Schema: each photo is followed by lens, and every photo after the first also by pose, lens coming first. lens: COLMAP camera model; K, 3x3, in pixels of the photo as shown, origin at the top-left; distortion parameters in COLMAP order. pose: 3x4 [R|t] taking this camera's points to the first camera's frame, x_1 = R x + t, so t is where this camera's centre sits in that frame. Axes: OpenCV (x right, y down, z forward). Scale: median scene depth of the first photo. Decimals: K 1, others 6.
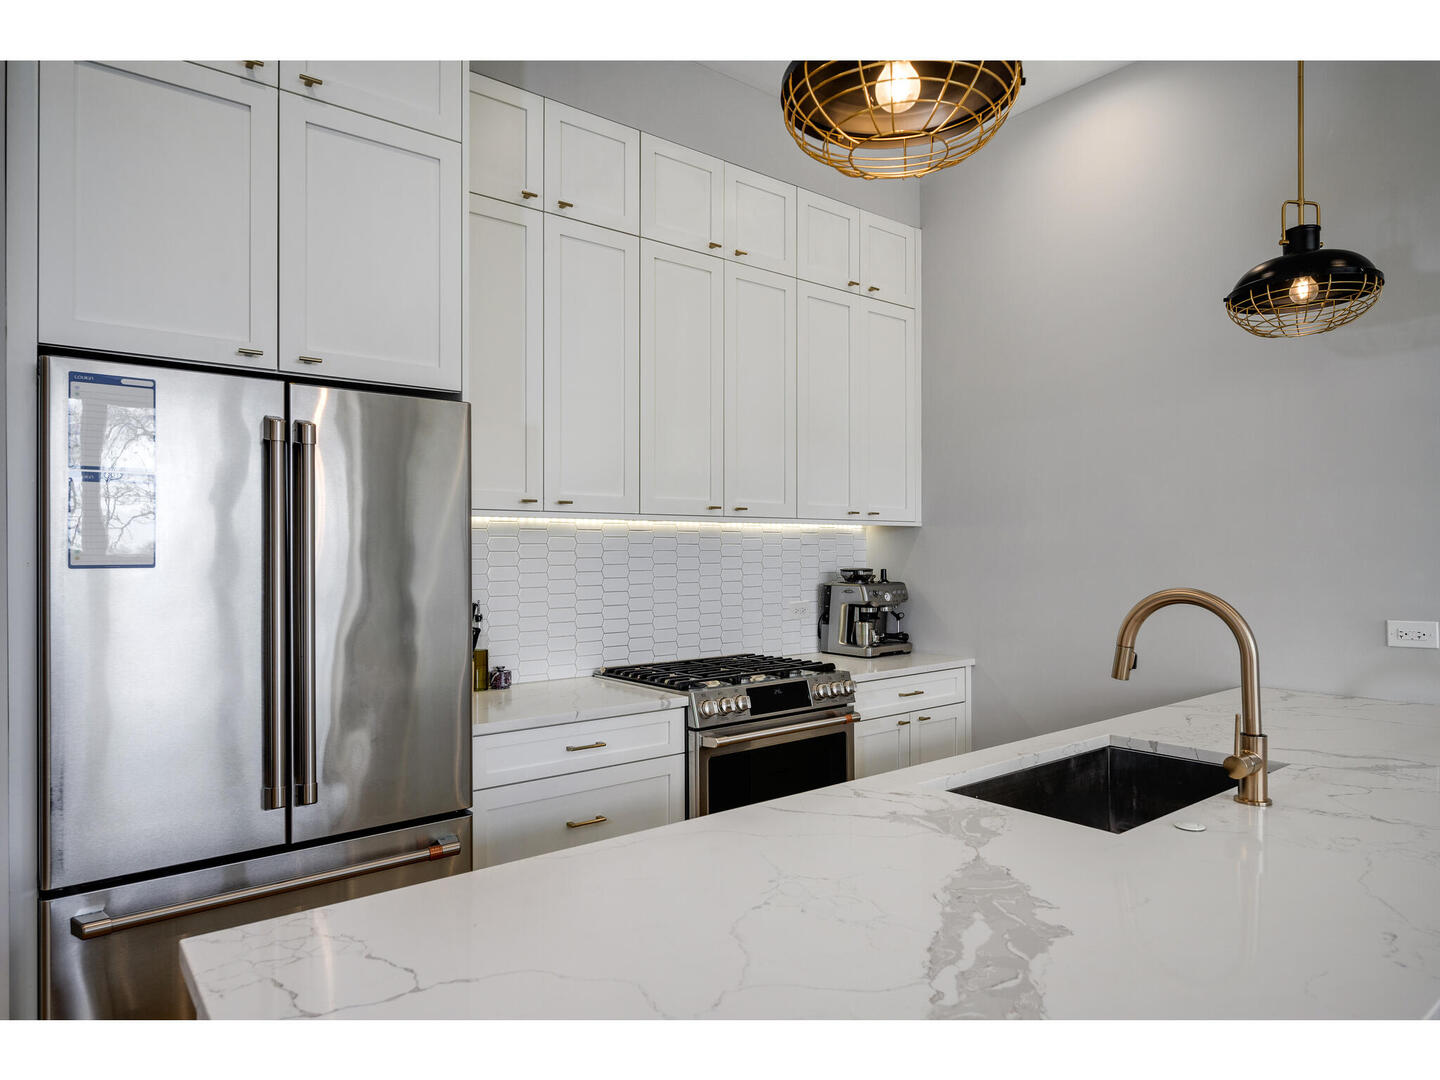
lens RADIAL K [[870.2, 0, 722.5], [0, 870.2, 538.7], [0, 0, 1]] dist [0.005994, -0.001254]
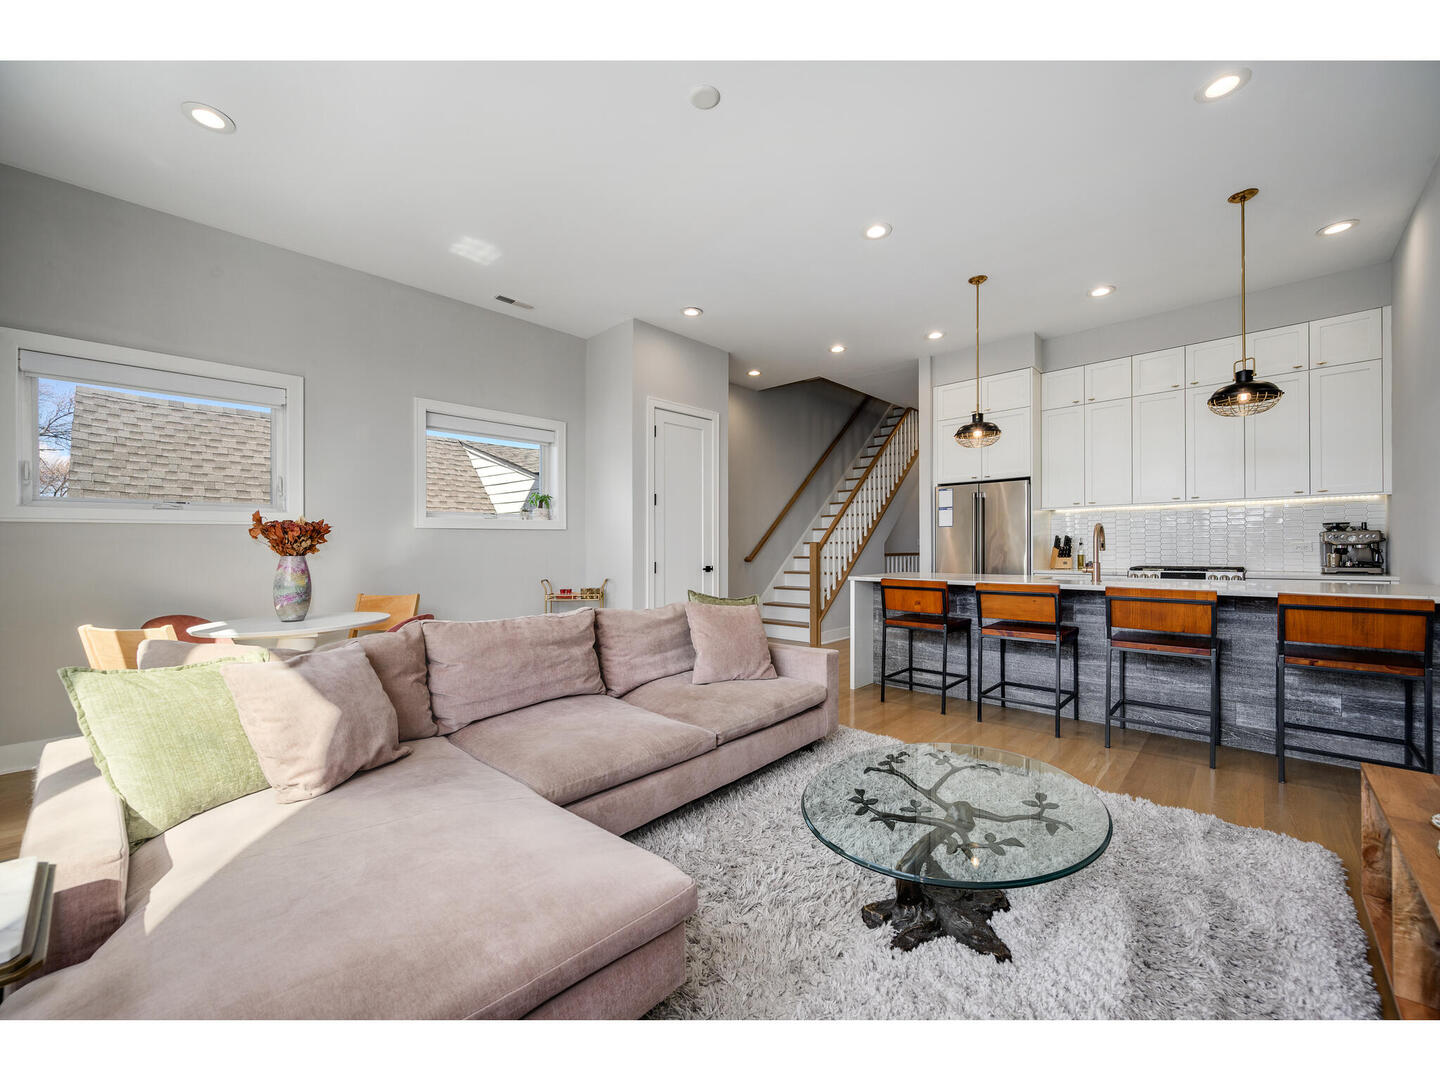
lens RADIAL K [[570.5, 0, 714.9], [0, 570.5, 546.2], [0, 0, 1]] dist [0.006306, -0.002020]
pose [[0.130683, 0.003710, -0.991417, 1.345387], [0.027627, 0.999591, 0.007382, 0.046506], [0.991039, -0.028354, 0.130527, -0.428908]]
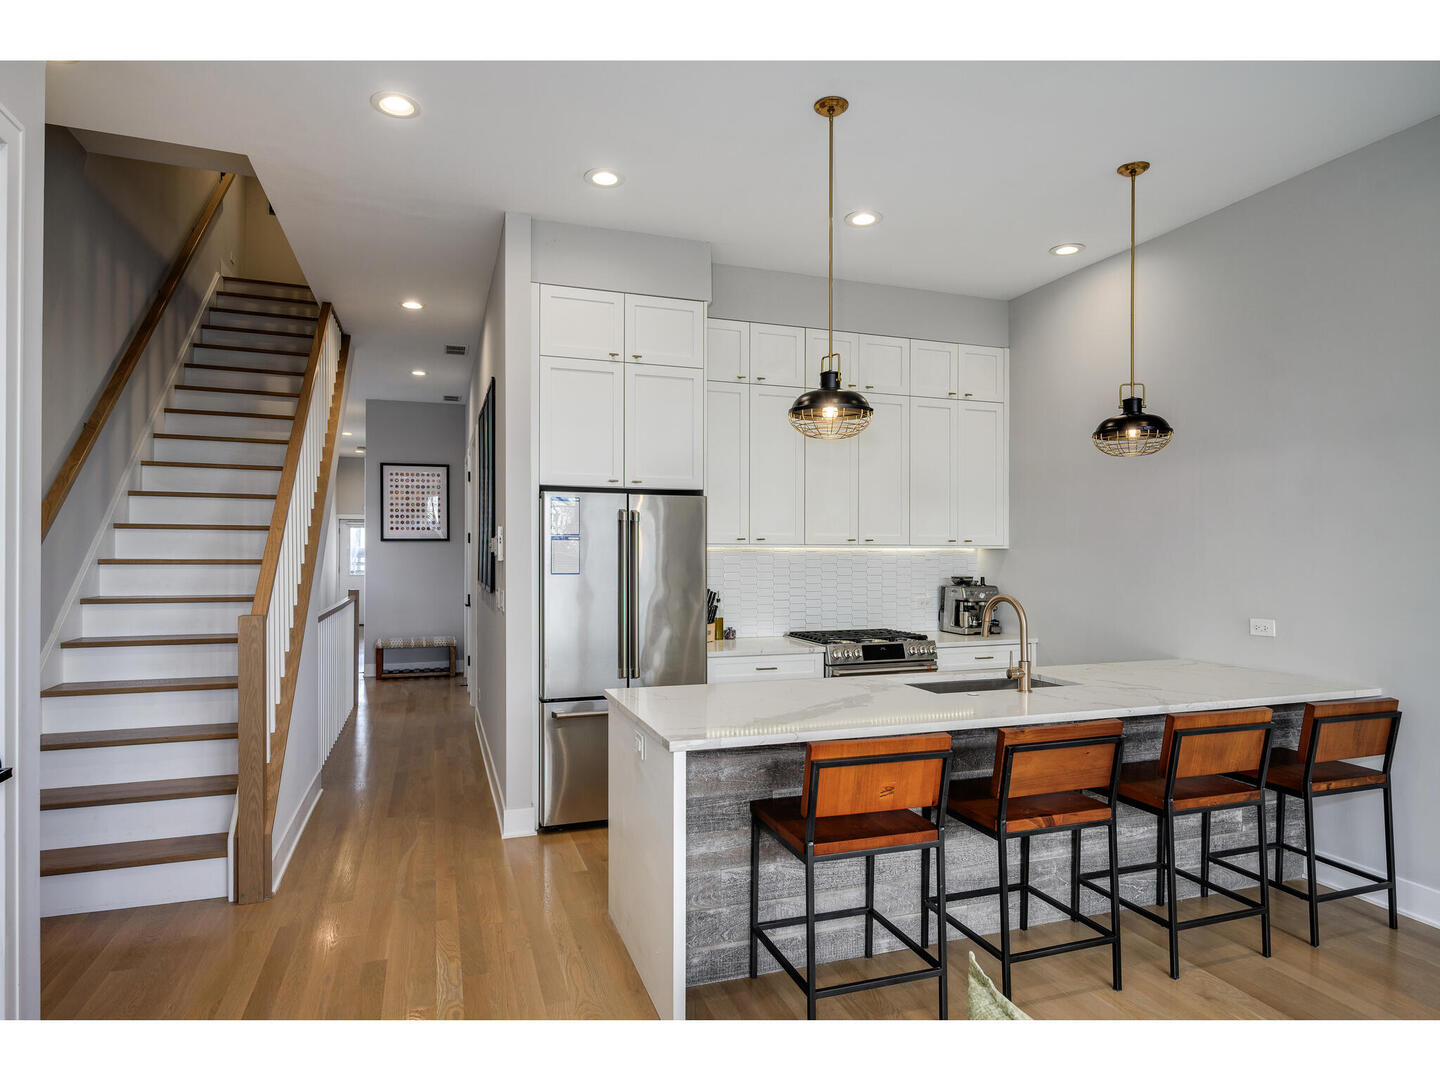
lens RADIAL K [[831.7, 0, 714.7], [0, 831.7, 546.2], [0, 0, 1]] dist [-0.007631, 0.007029]
pose [[0.942909, 0.008546, -0.332940, 0.278691], [-0.003543, 0.999872, 0.015629, -0.047925], [0.333031, -0.013558, 0.942818, -0.618120]]
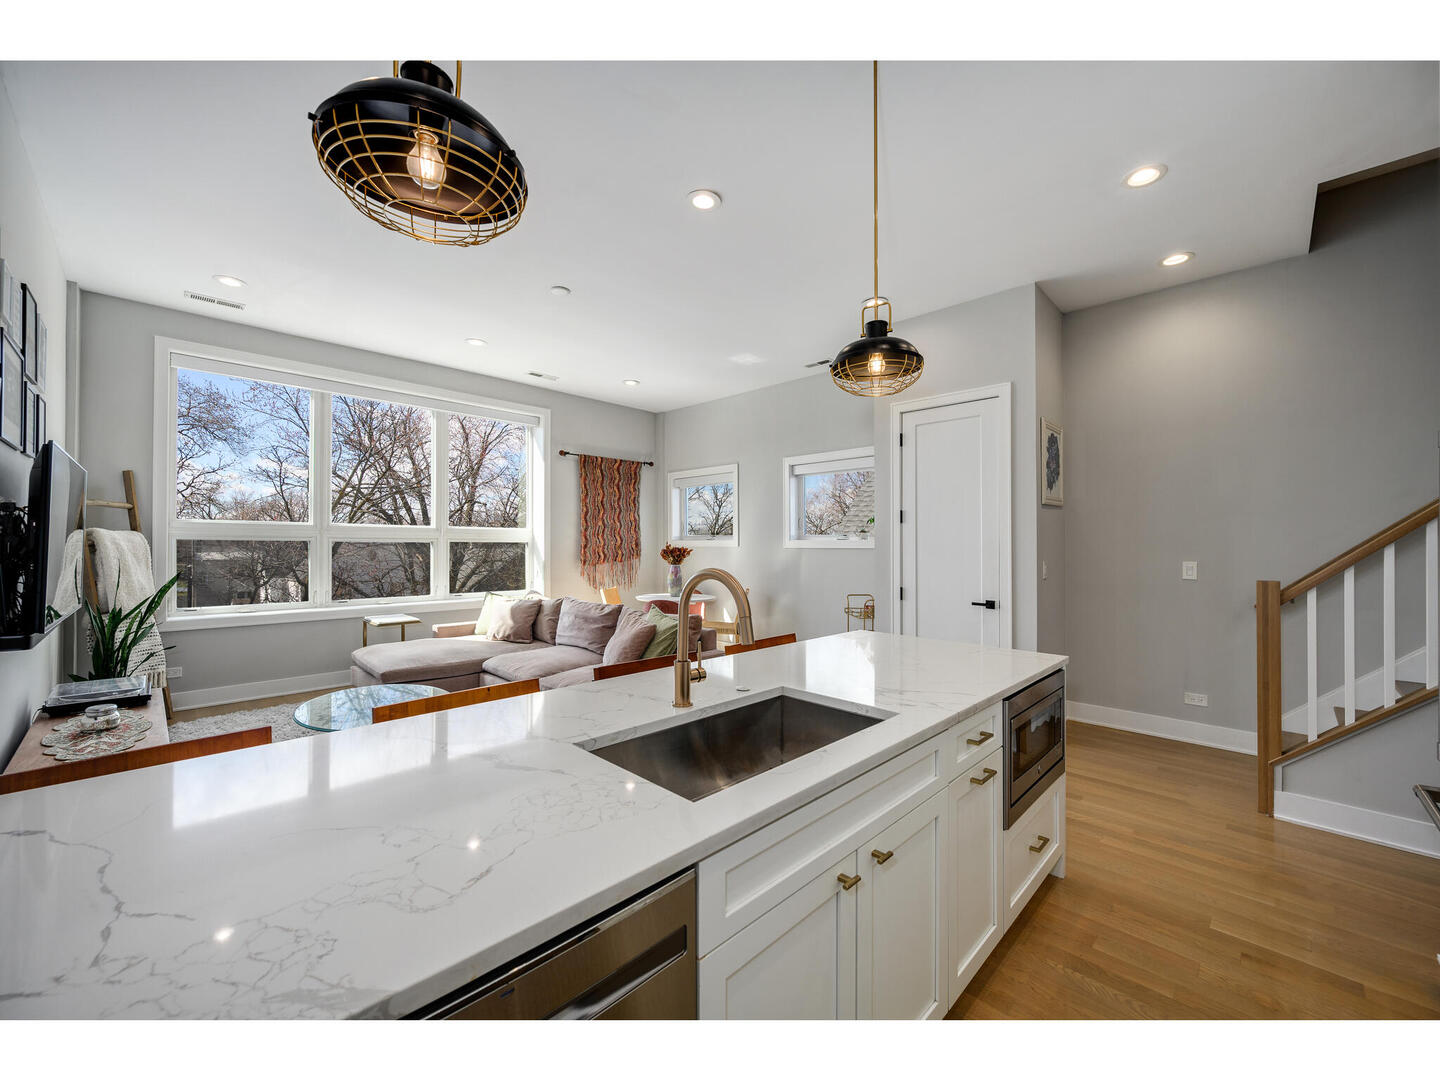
lens RADIAL K [[570.5, 0, 723.8], [0, 570.5, 551.7], [0, 0, 1]] dist [0.006306, -0.002020]
pose [[-0.993631, 0.000751, -0.112676, 0.322558], [0.001517, 0.999976, -0.006712, 0.017463], [0.112668, -0.006840, -0.993609, 0.994285]]
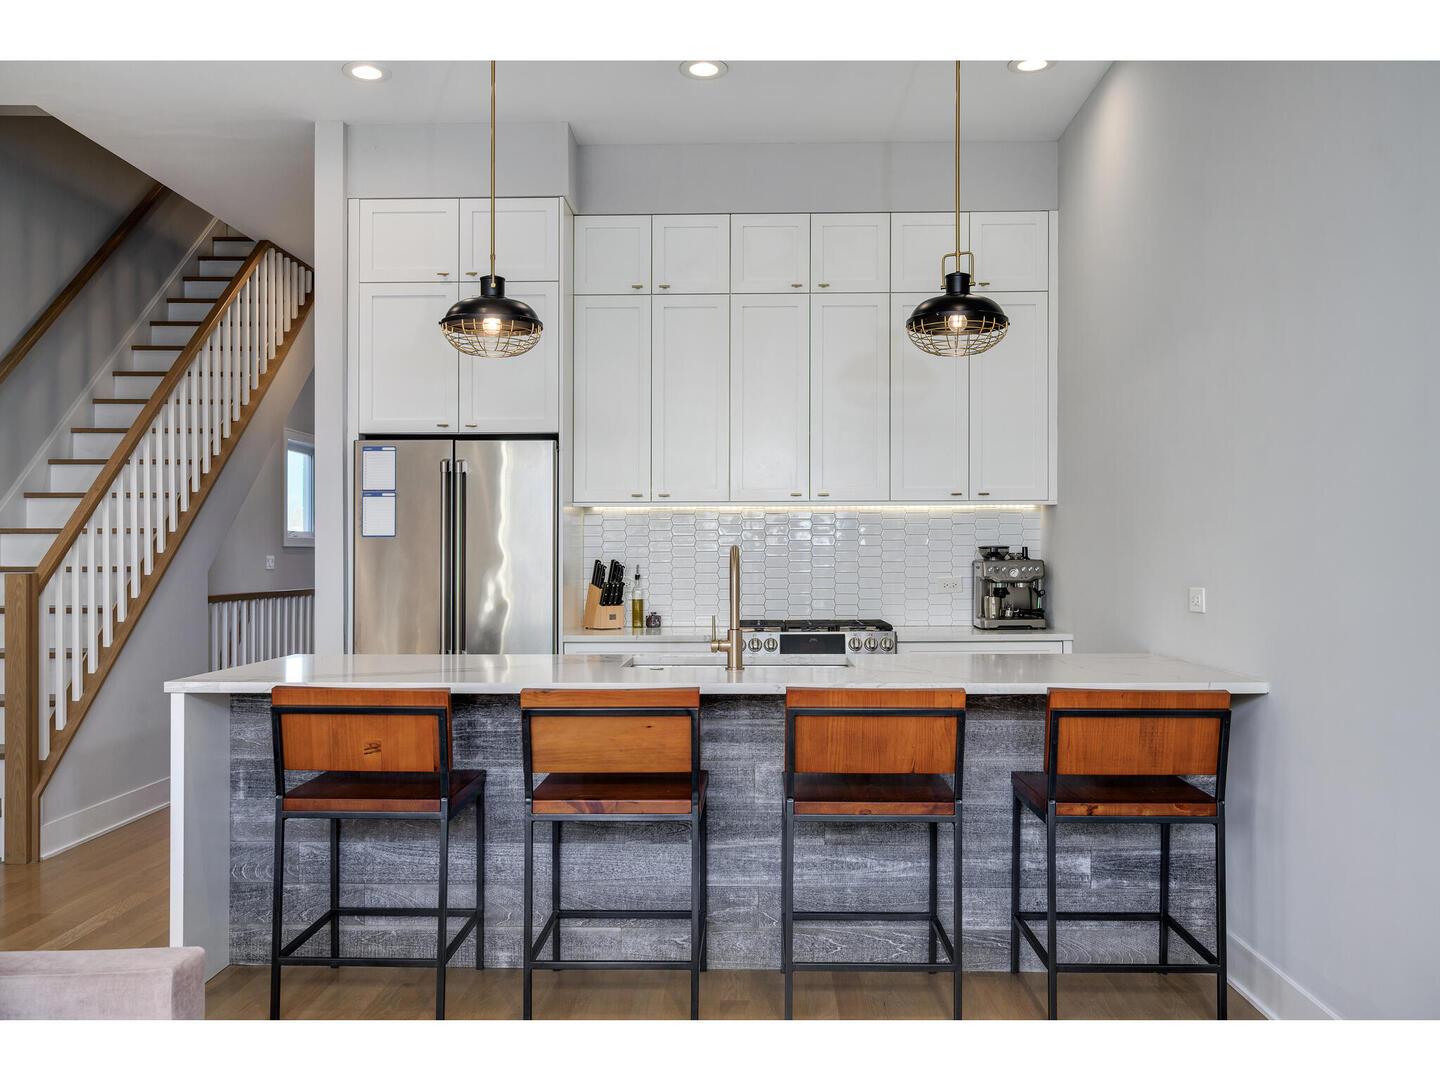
lens RADIAL K [[1226.9, 0, 726.7], [0, 1226.9, 555.8], [0, 0, 1]] dist [-0.006536, 0.006521]
pose [[0.763510, 0.005704, -0.645771, 1.051953], [0.009374, 0.999758, 0.019914, 0.015848], [0.645728, -0.021258, 0.763272, -0.415216]]
